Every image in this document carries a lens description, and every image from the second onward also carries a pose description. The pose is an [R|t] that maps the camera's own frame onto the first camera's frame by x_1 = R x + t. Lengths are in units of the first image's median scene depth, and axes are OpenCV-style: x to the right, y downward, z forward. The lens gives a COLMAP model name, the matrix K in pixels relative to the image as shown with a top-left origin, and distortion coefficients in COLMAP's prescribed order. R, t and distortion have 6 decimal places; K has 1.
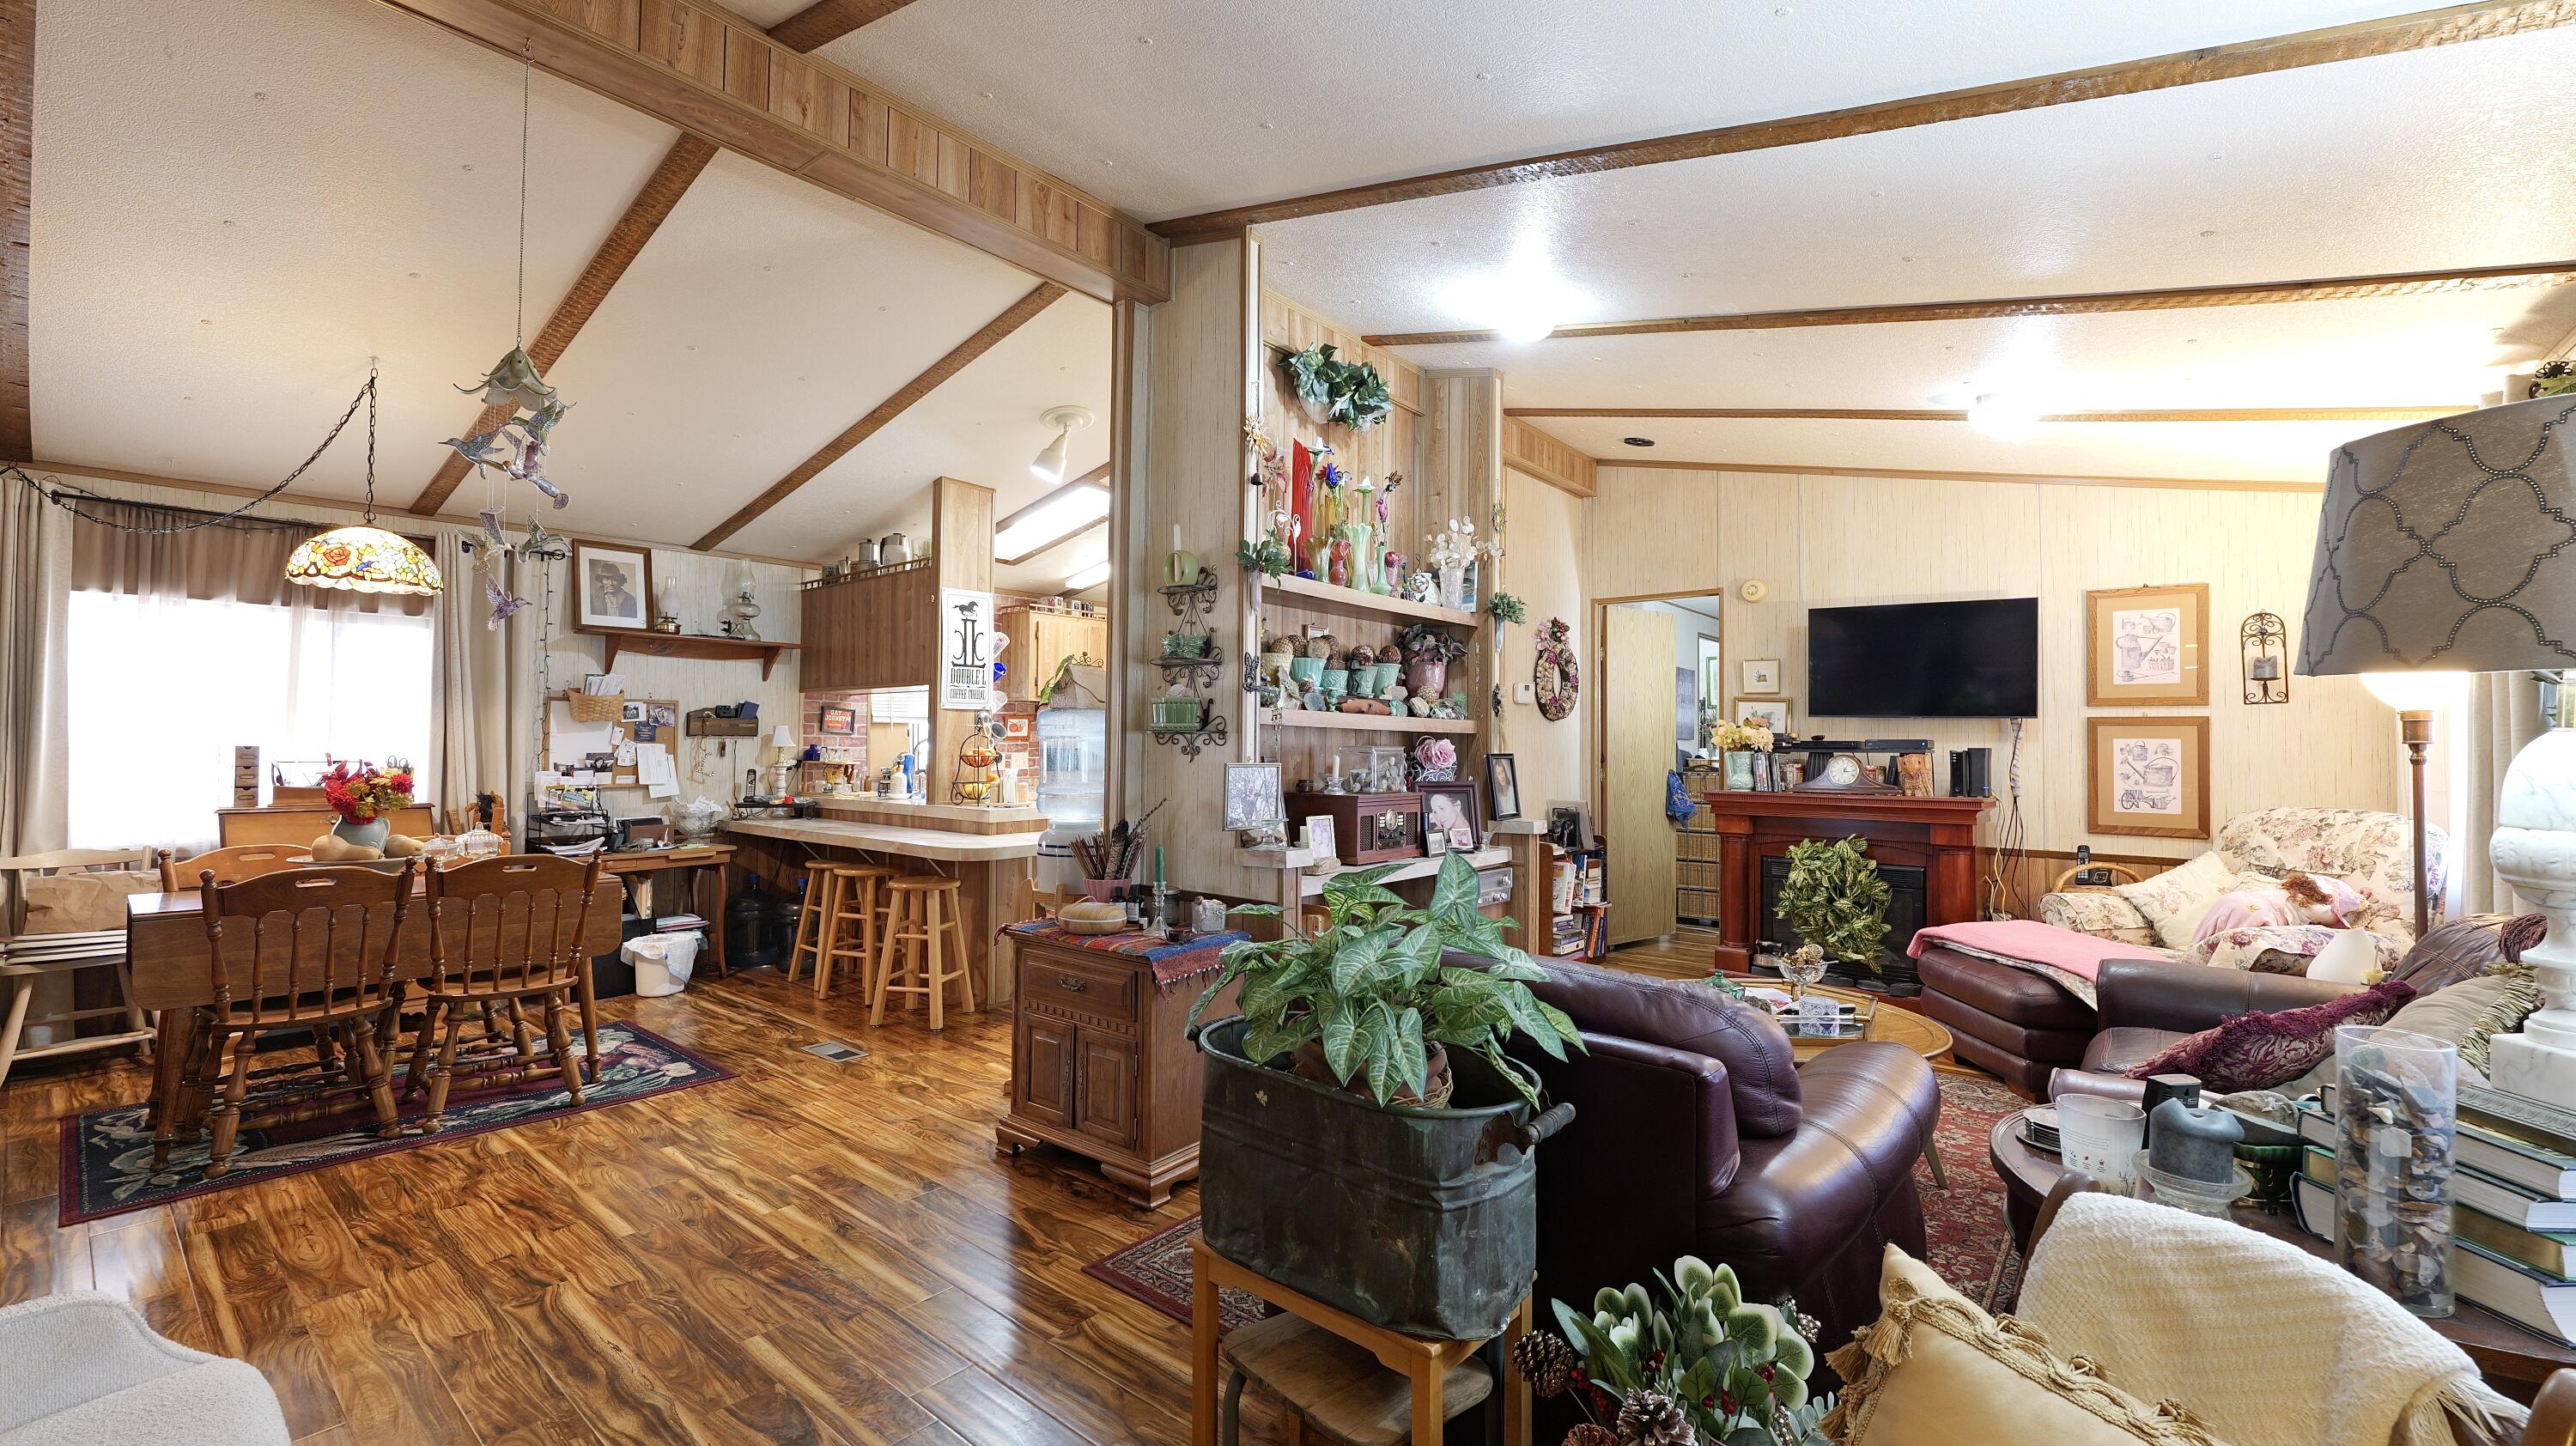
lens RADIAL K [[1049.3, 0, 1283.2], [0, 1049.3, 720.7], [0, 0, 1]] dist [-0.011618, 0.000101]
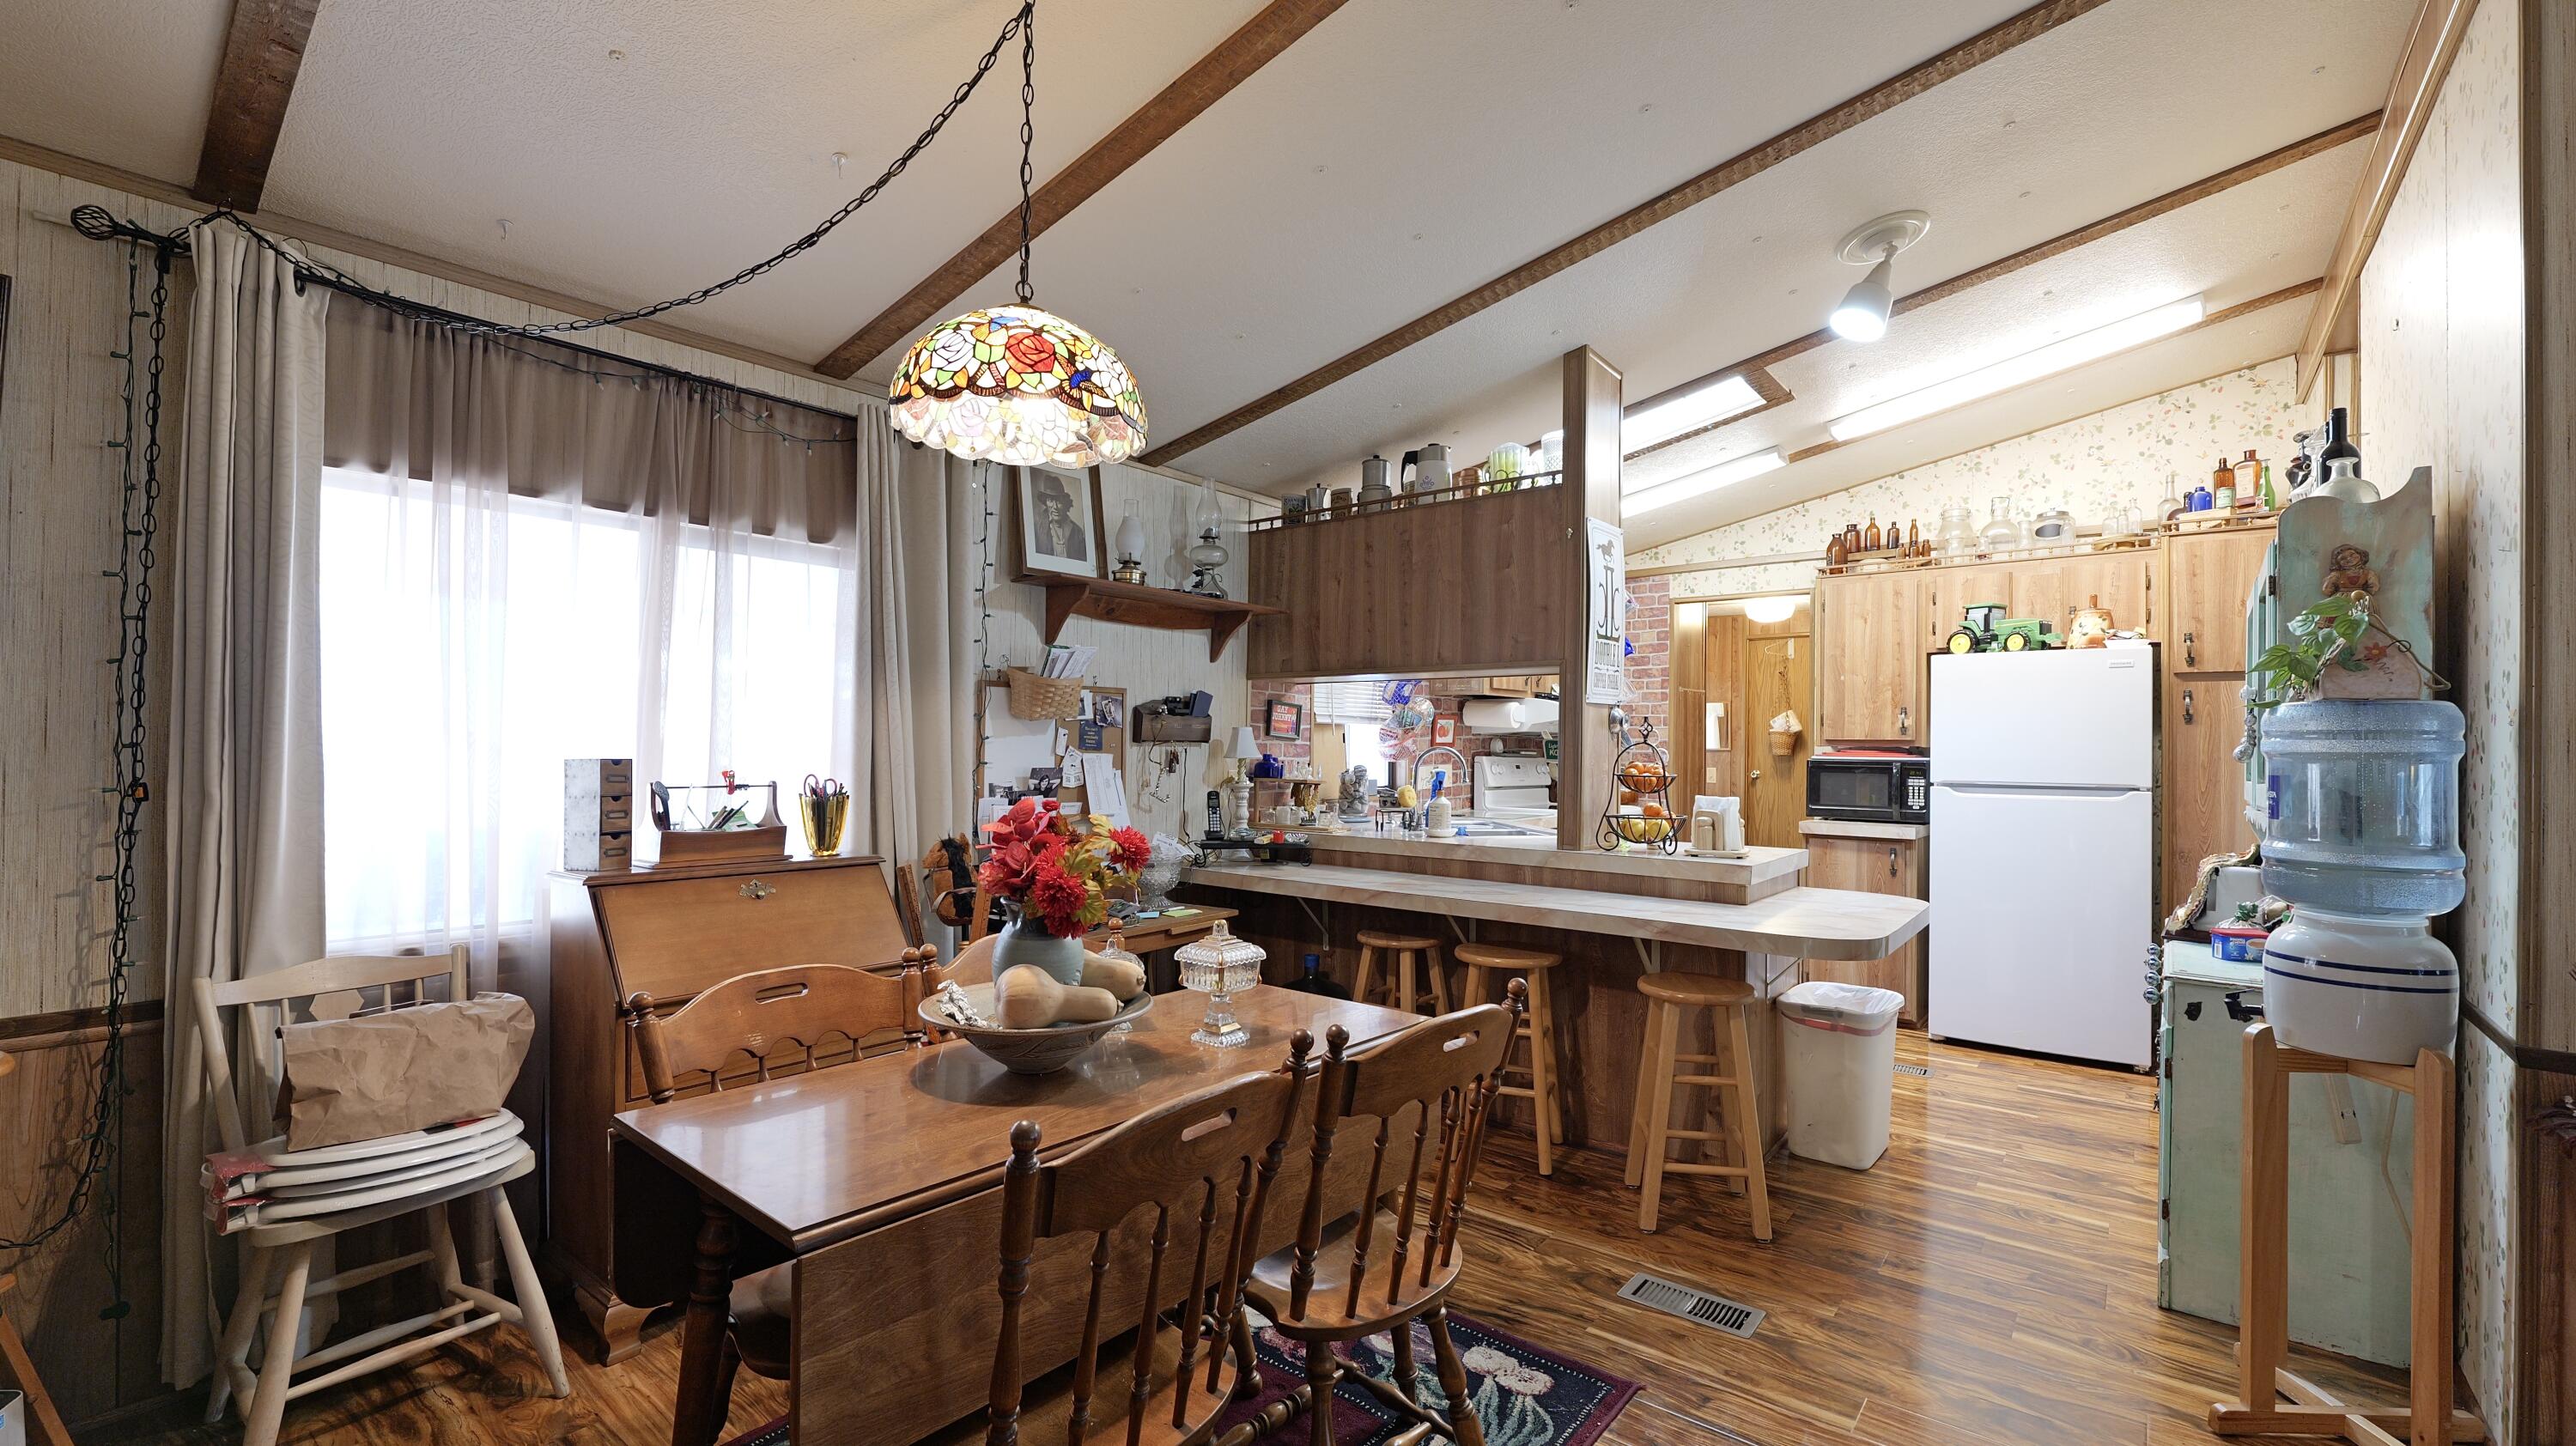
lens RADIAL K [[1070.5, 0, 1298.0], [0, 1070.5, 736.6], [0, 0, 1]] dist [-0.012094, -0.000006]
pose [[0.999862, 0.005737, 0.015574, -0.506448], [-0.005924, 0.999910, 0.012019, 0.002604], [-0.015504, -0.012109, 0.999806, 0.334008]]
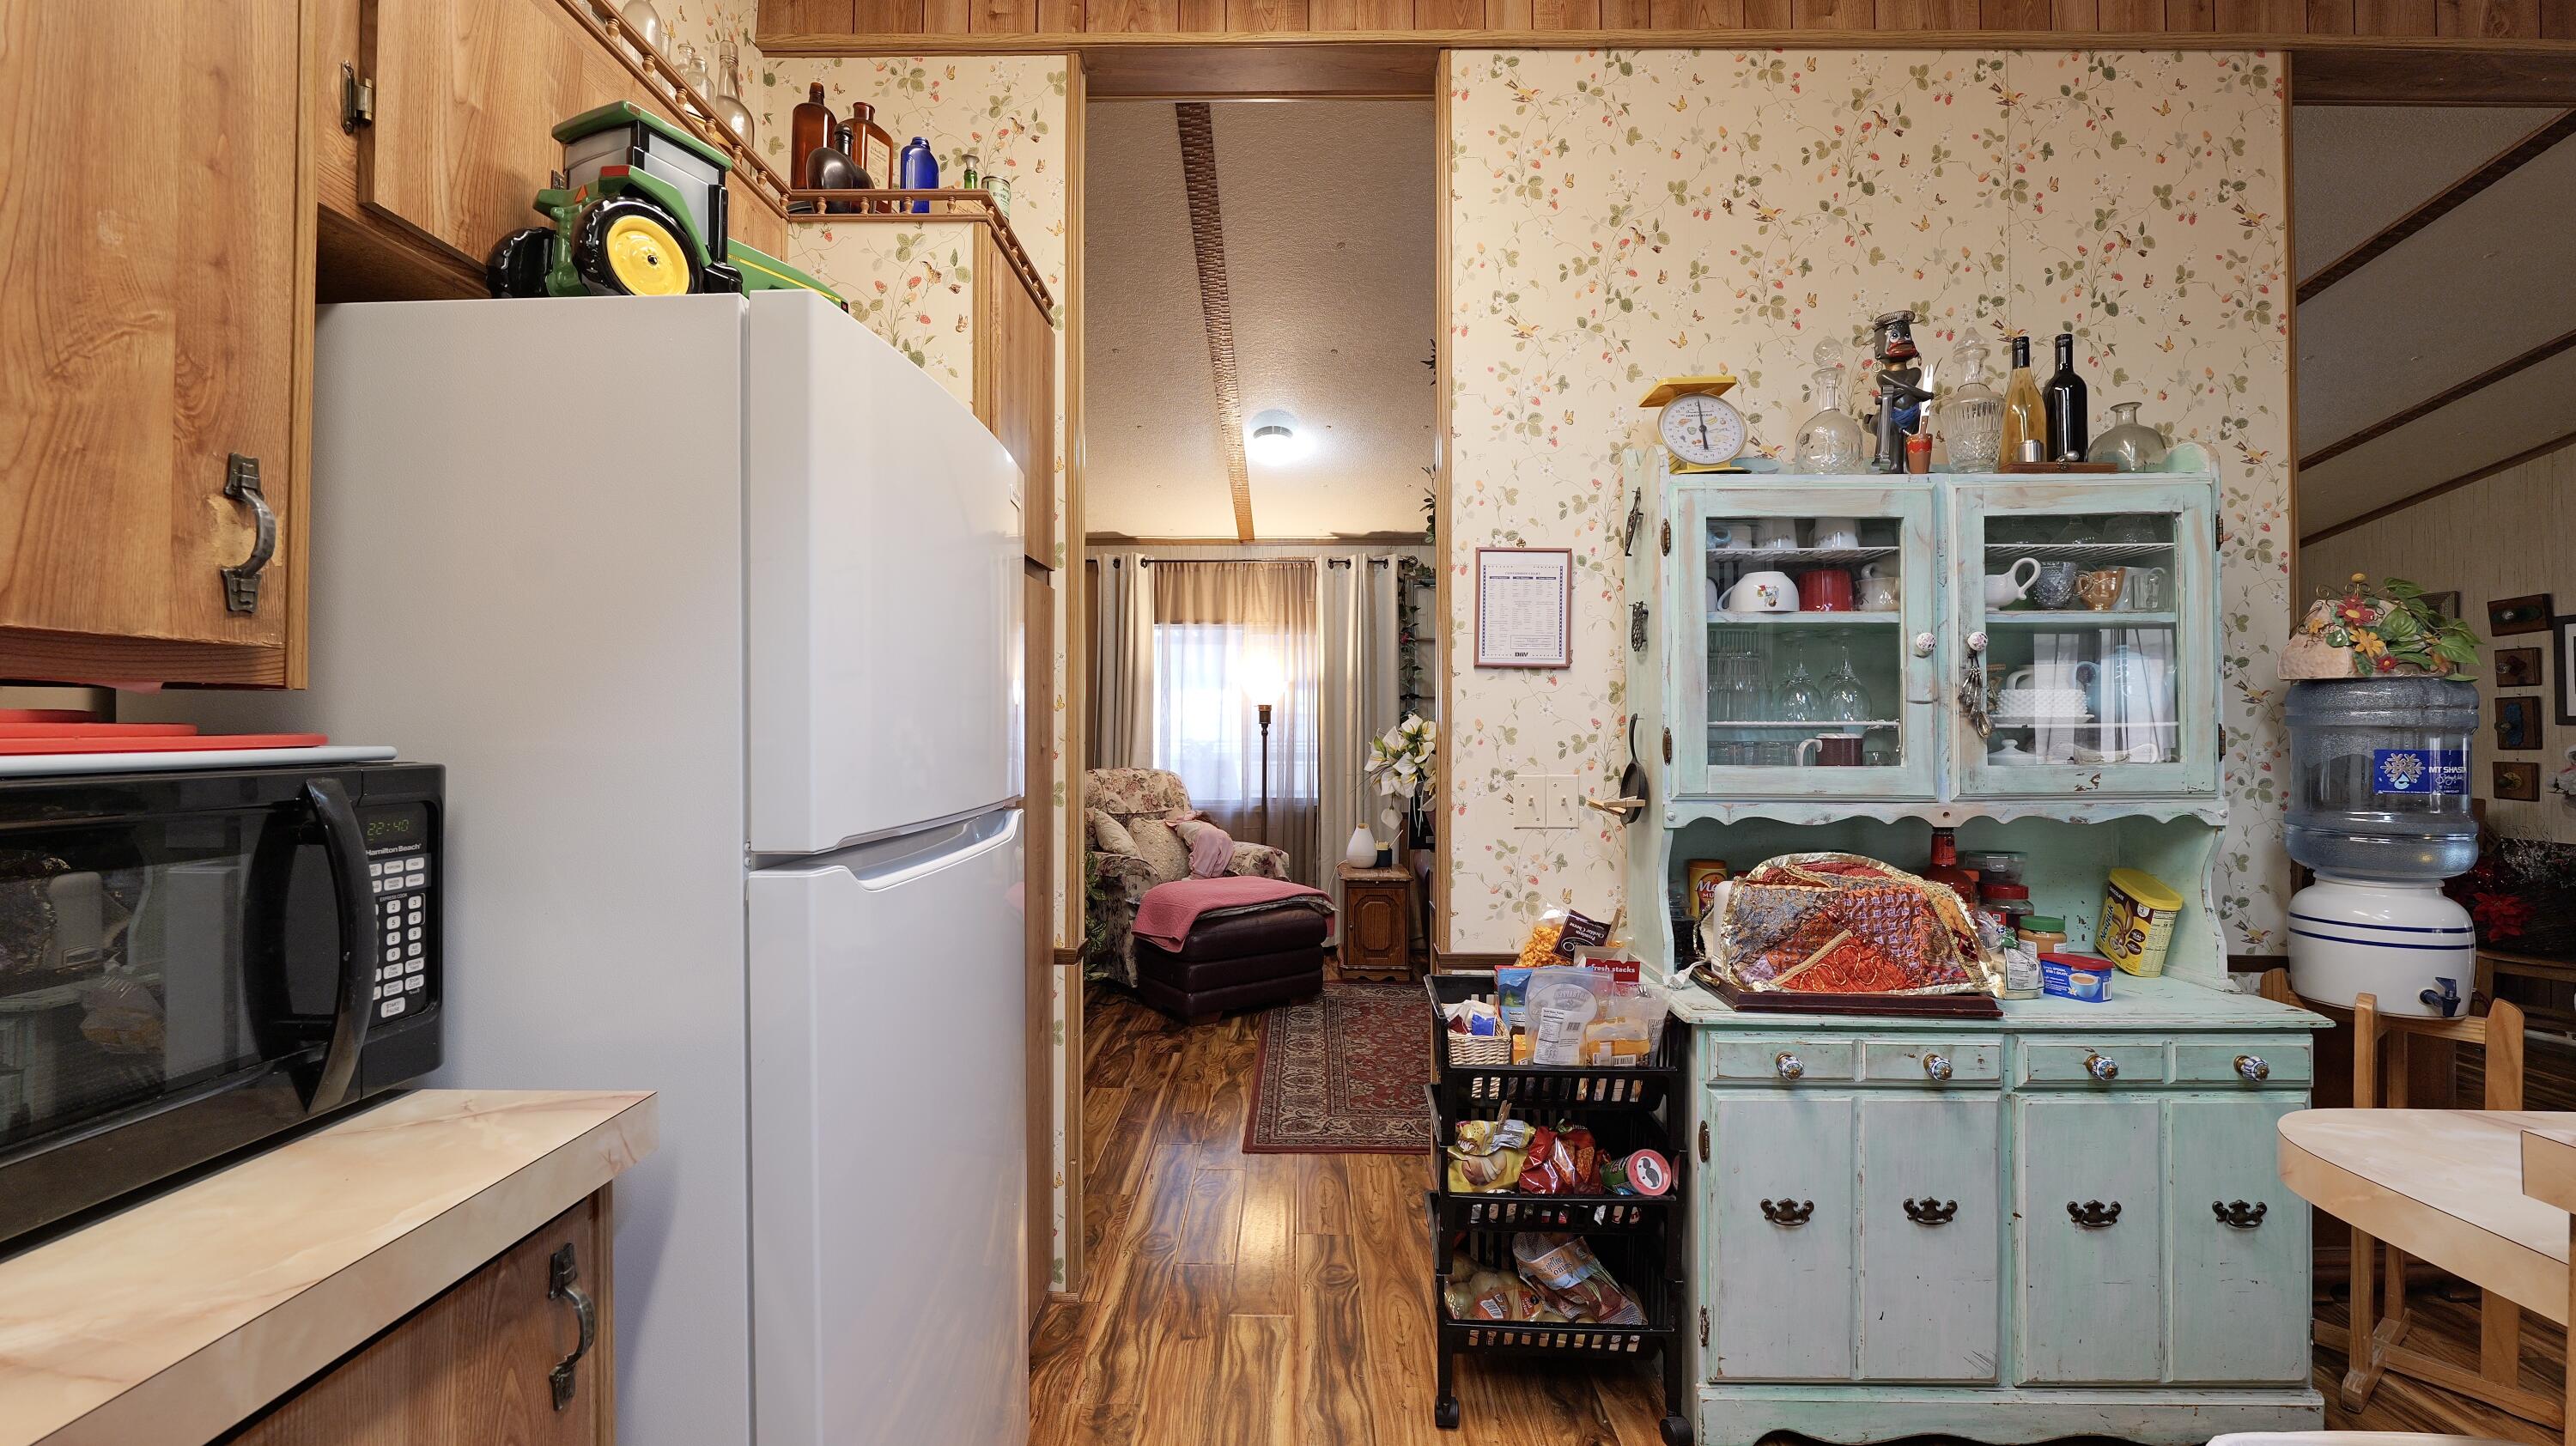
lens RADIAL K [[1049.3, 0, 1283.2], [0, 1049.3, 720.7], [0, 0, 1]] dist [-0.011618, 0.000101]
pose [[-0.631412, -0.003297, 0.775440, -0.180231], [-0.023679, 0.999607, -0.015031, 0.023920], [-0.775086, -0.027853, -0.631242, 1.246202]]
